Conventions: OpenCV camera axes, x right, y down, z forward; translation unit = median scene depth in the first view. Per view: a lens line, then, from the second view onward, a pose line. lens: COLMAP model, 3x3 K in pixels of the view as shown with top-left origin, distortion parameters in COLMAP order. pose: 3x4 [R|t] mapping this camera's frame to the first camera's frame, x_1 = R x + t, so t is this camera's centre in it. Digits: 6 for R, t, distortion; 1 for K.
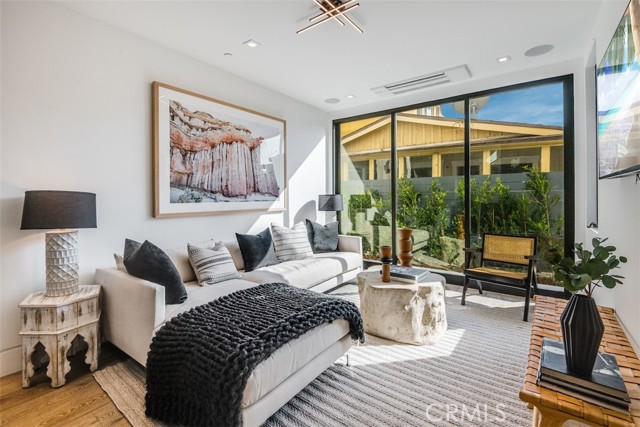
lens RADIAL K [[293.4, 0, 327.6], [0, 293.4, 198.4], [0, 0, 1]] dist [-0.002750, -0.000399]
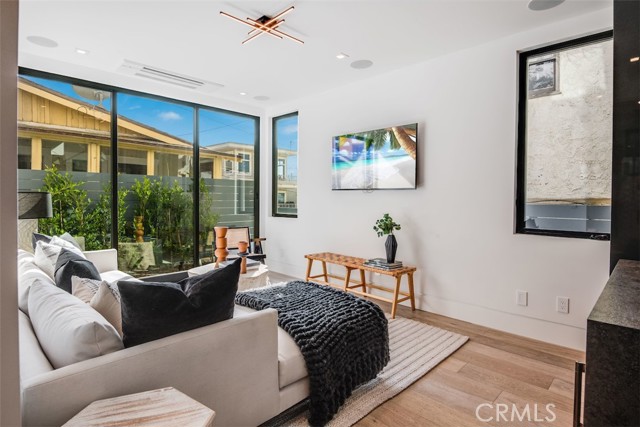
lens RADIAL K [[341.1, 0, 316.8], [0, 341.1, 210.3], [0, 0, 1]] dist [0.000336, -0.000400]
pose [[0.129460, -0.031102, 0.991097, -0.562398], [0.000231, 0.999509, 0.031335, 0.002225], [-0.991585, -0.003828, 0.129404, 0.294358]]
